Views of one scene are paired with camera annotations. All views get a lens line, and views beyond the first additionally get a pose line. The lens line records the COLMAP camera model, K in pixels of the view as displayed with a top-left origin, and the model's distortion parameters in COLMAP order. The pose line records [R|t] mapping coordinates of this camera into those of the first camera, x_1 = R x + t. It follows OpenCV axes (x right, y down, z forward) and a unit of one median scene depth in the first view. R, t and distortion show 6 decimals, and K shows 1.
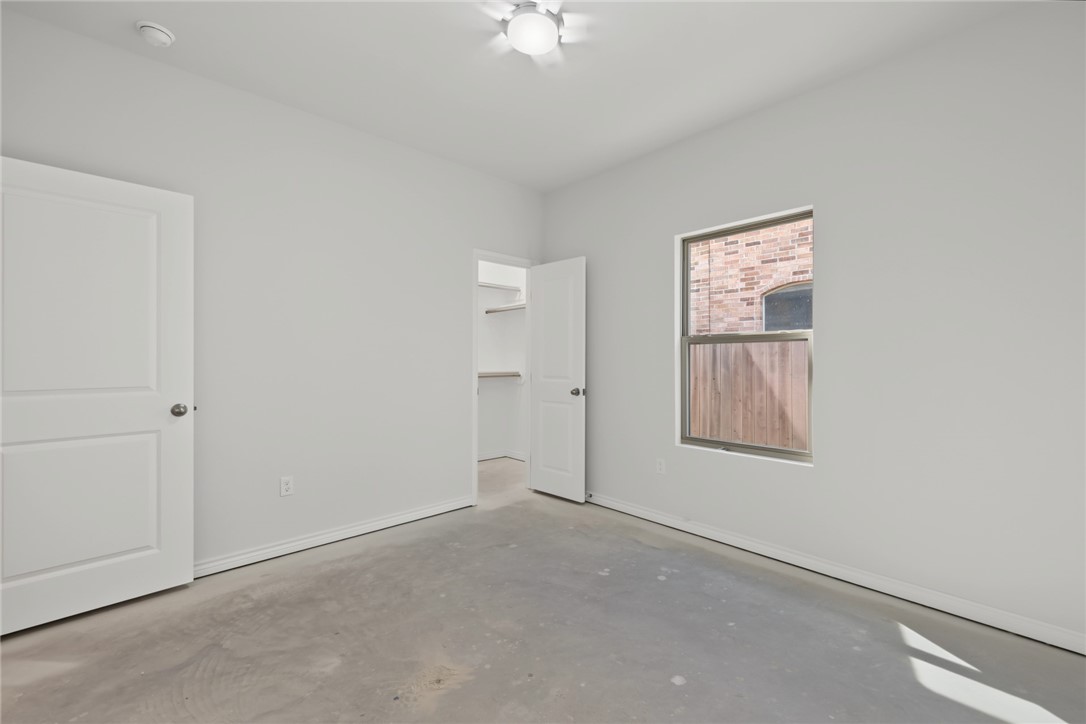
lens RADIAL K [[447.3, 0, 549.8], [0, 447.3, 360.1], [0, 0, 1]] dist [0.001545, 0.000346]
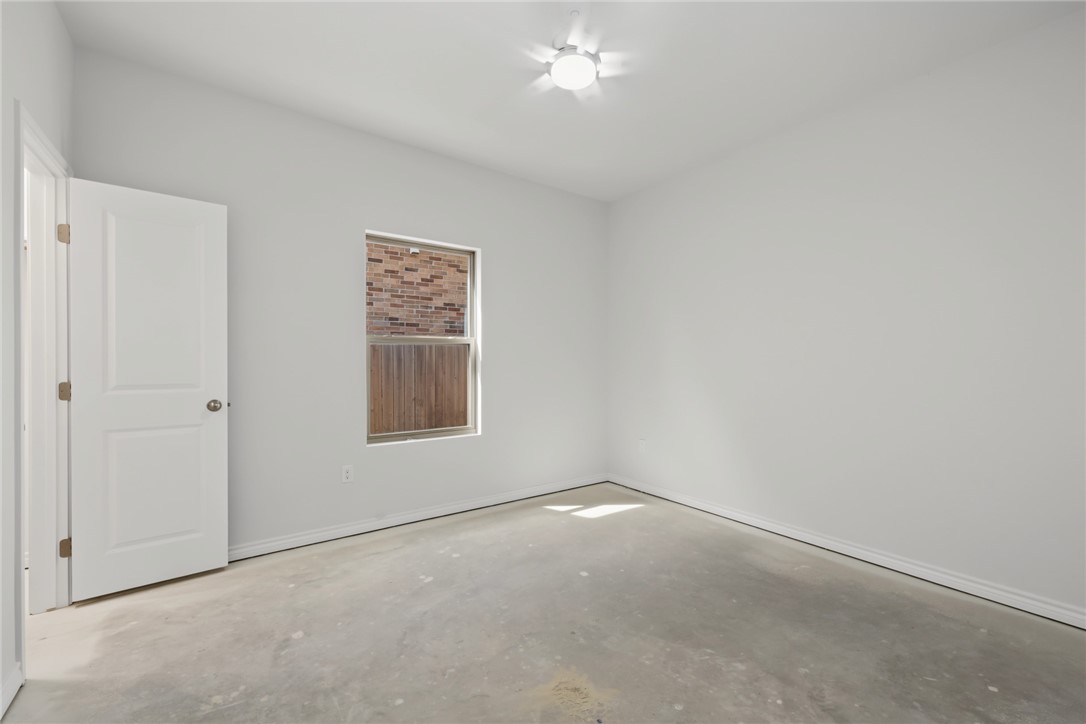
lens RADIAL K [[447.3, 0, 547.5], [0, 447.3, 363.7], [0, 0, 1]] dist [0.001545, 0.000346]
pose [[0.123742, -0.009710, 0.992267, -0.791485], [-0.000230, 0.999952, 0.009813, 0.002454], [-0.992314, -0.001442, 0.123734, 0.618659]]
